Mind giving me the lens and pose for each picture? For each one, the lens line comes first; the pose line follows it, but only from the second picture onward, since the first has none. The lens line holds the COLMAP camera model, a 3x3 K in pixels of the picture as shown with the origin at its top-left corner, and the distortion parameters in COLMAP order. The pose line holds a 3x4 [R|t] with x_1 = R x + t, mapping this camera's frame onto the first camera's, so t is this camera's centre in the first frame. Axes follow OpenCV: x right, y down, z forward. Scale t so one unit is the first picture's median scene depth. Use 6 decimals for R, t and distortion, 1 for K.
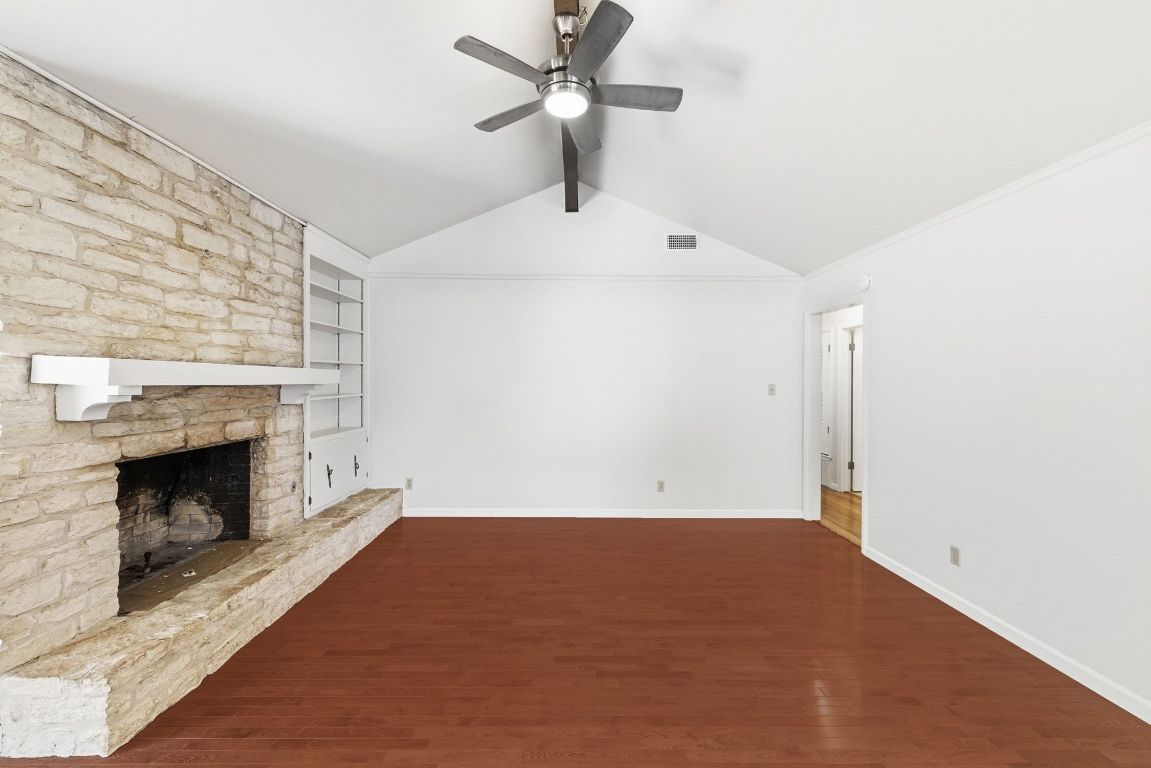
lens RADIAL K [[454.5, 0, 572.5], [0, 454.5, 382.3], [0, 0, 1]] dist [0.002186, -0.000101]
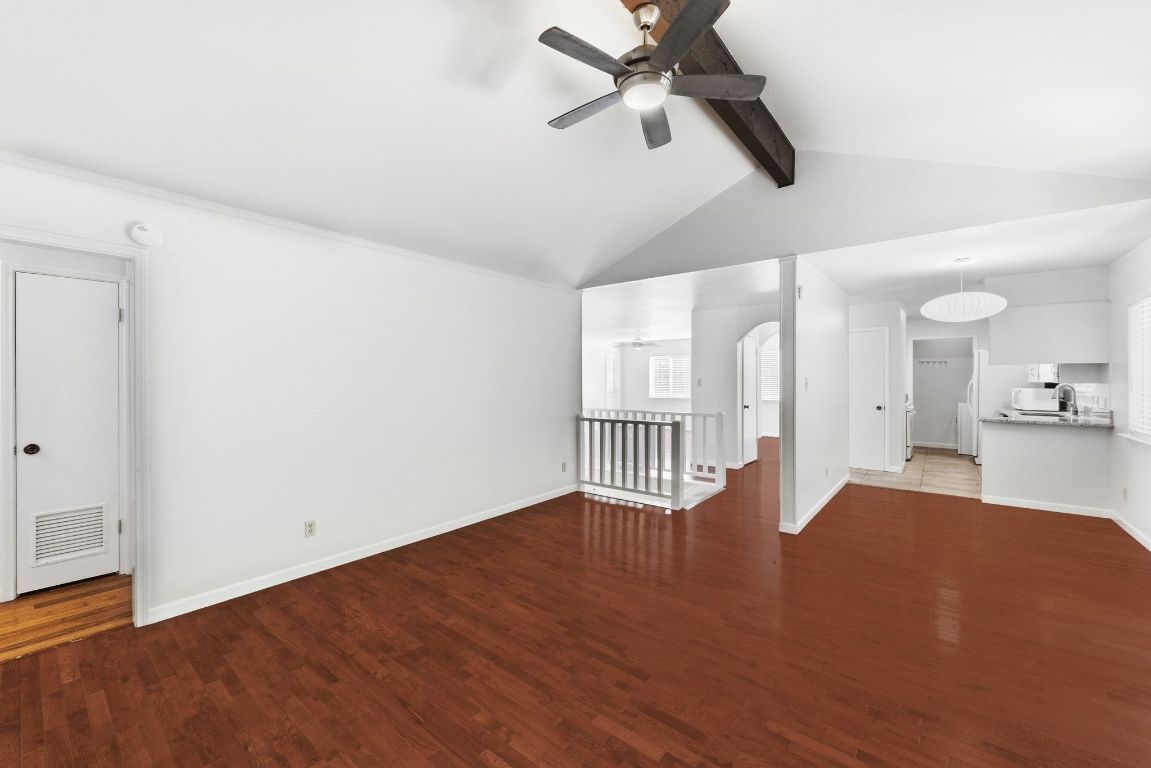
lens RADIAL K [[454.5, 0, 569.7], [0, 454.5, 374.4], [0, 0, 1]] dist [0.002186, -0.000101]
pose [[-0.773516, 0.005970, 0.633749, -0.508996], [-0.001358, 0.999938, -0.011077, -0.004092], [-0.633775, -0.009429, -0.773460, 1.828052]]
